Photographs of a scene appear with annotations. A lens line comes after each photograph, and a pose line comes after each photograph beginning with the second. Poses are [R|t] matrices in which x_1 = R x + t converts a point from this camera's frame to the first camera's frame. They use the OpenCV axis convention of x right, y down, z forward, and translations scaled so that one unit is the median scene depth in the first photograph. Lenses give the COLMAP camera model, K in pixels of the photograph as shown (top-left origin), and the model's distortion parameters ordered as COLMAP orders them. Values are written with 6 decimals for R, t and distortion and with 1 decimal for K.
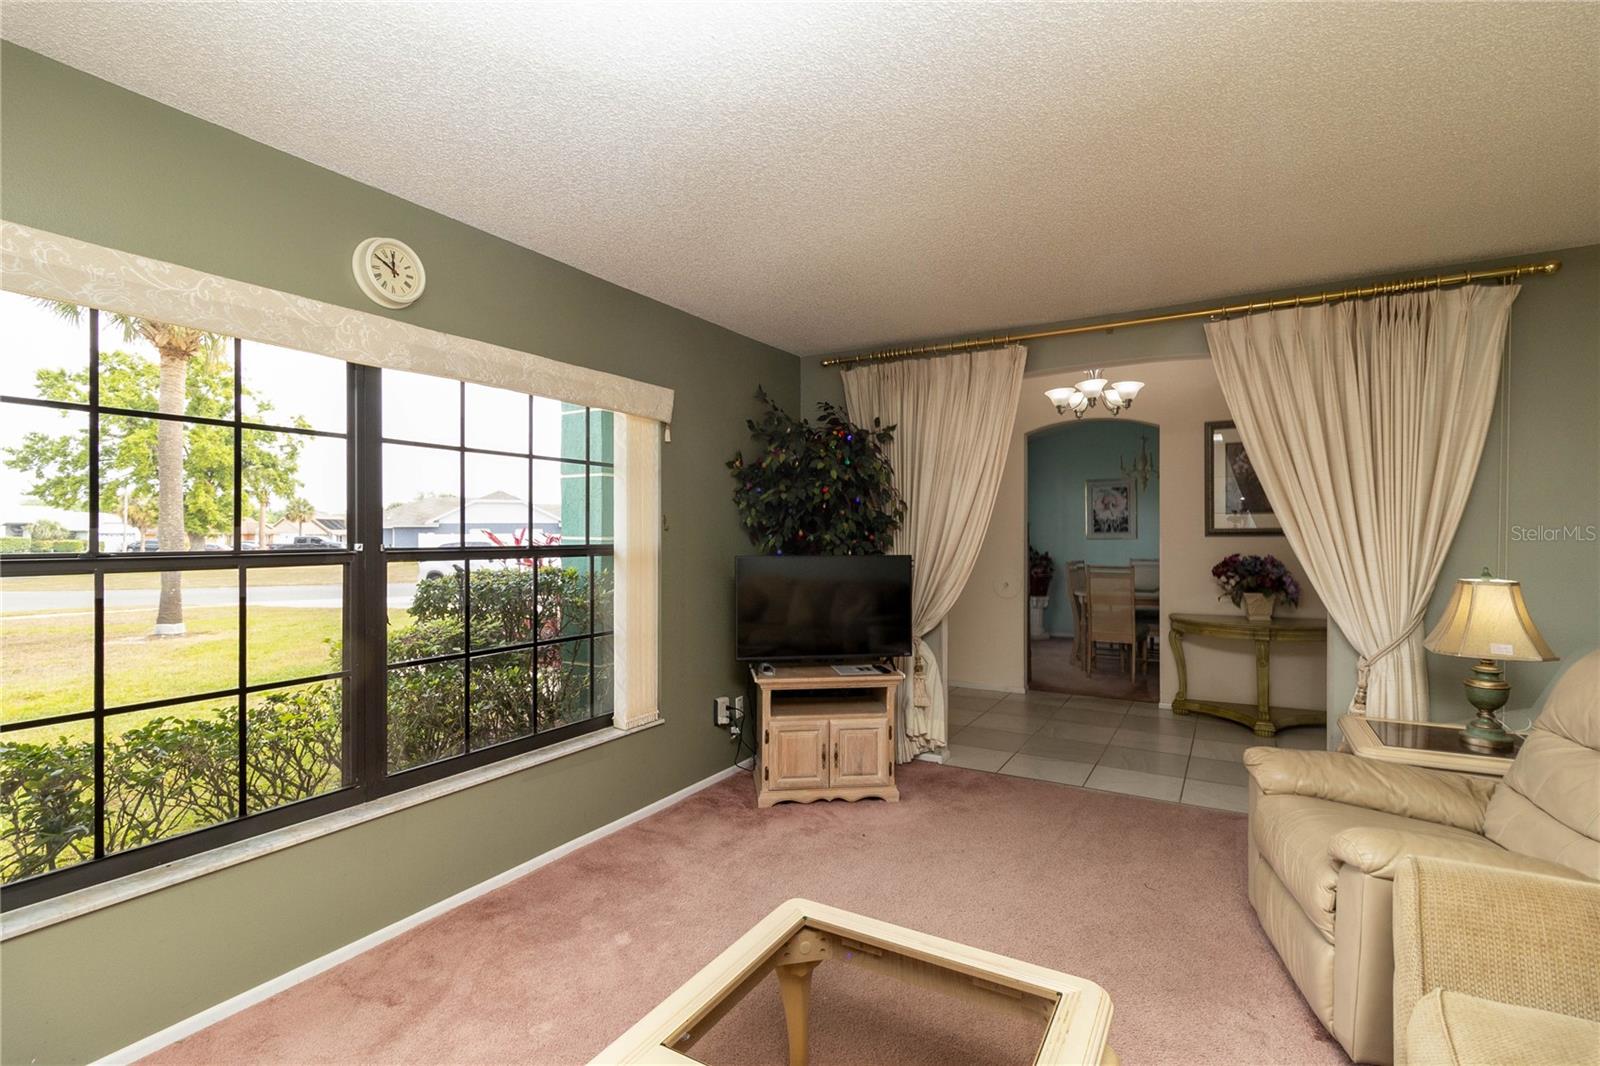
lens RADIAL K [[777.0, 0, 805.6], [0, 777.0, 544.1], [0, 0, 1]] dist [-0.000796, 0.000221]
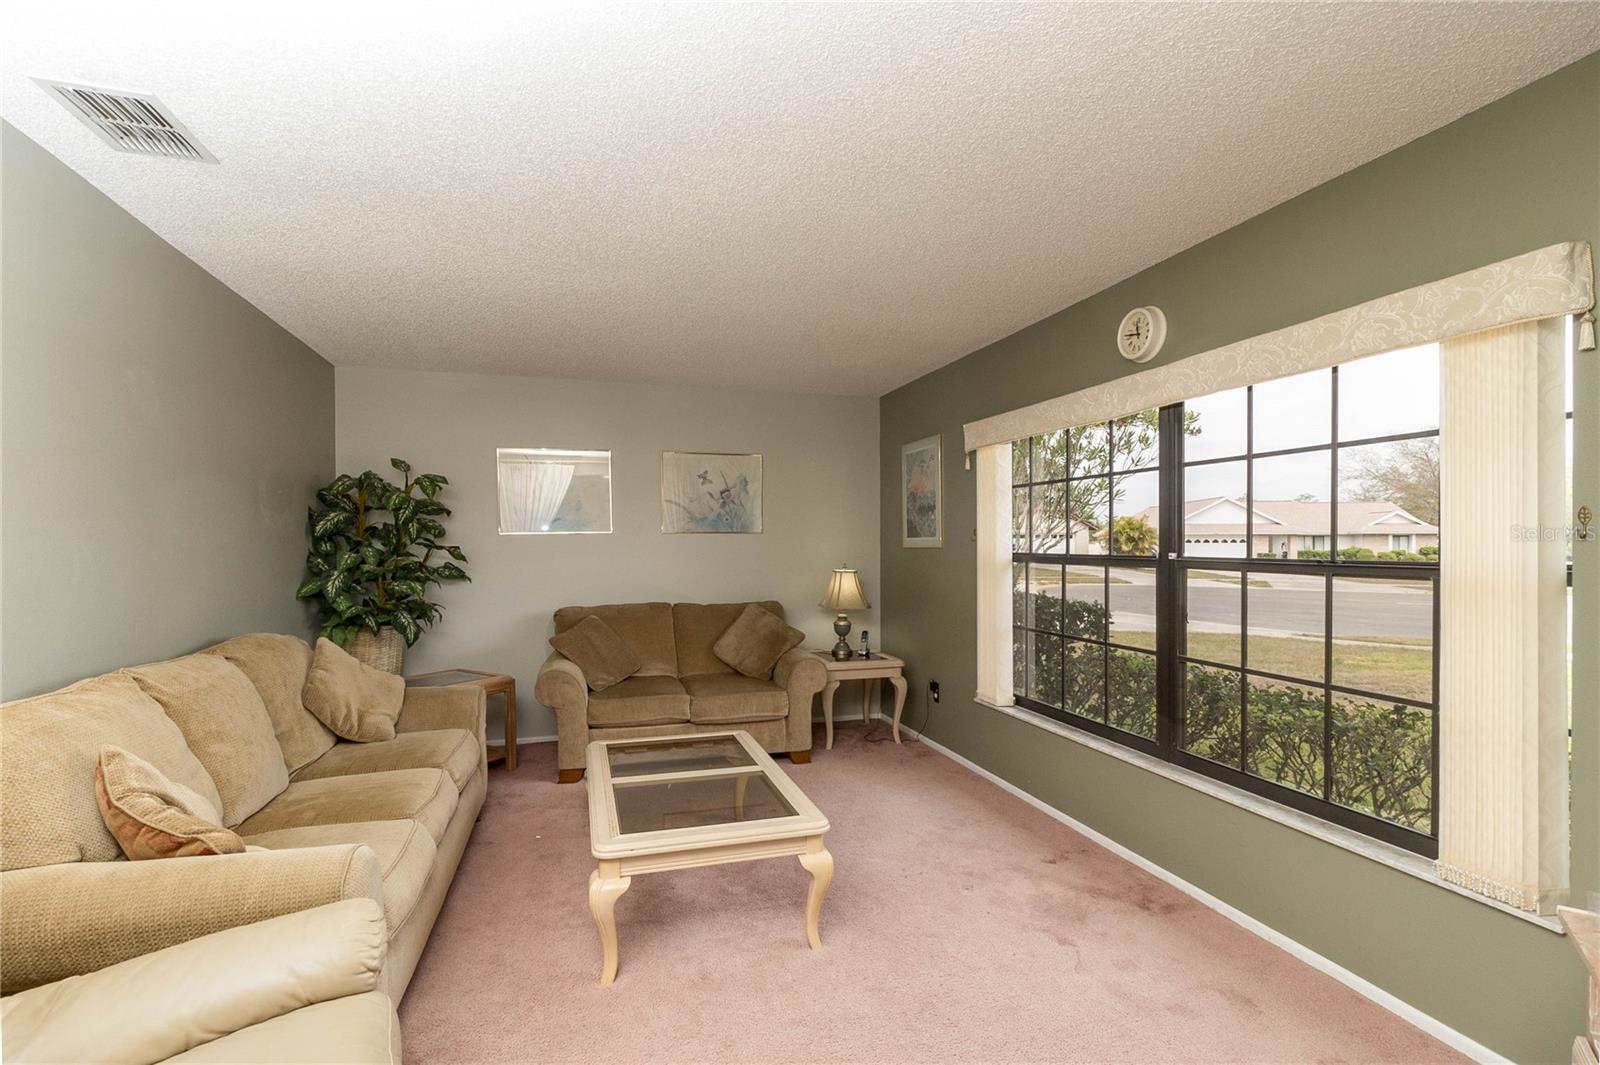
lens RADIAL K [[777.0, 0, 805.6], [0, 777.0, 543.6], [0, 0, 1]] dist [-0.000796, 0.000221]
pose [[-0.702351, 0.005733, -0.711808, 0.665661], [-0.001260, 0.999956, 0.009298, -0.023469], [0.711830, 0.007427, -0.702312, 1.357641]]
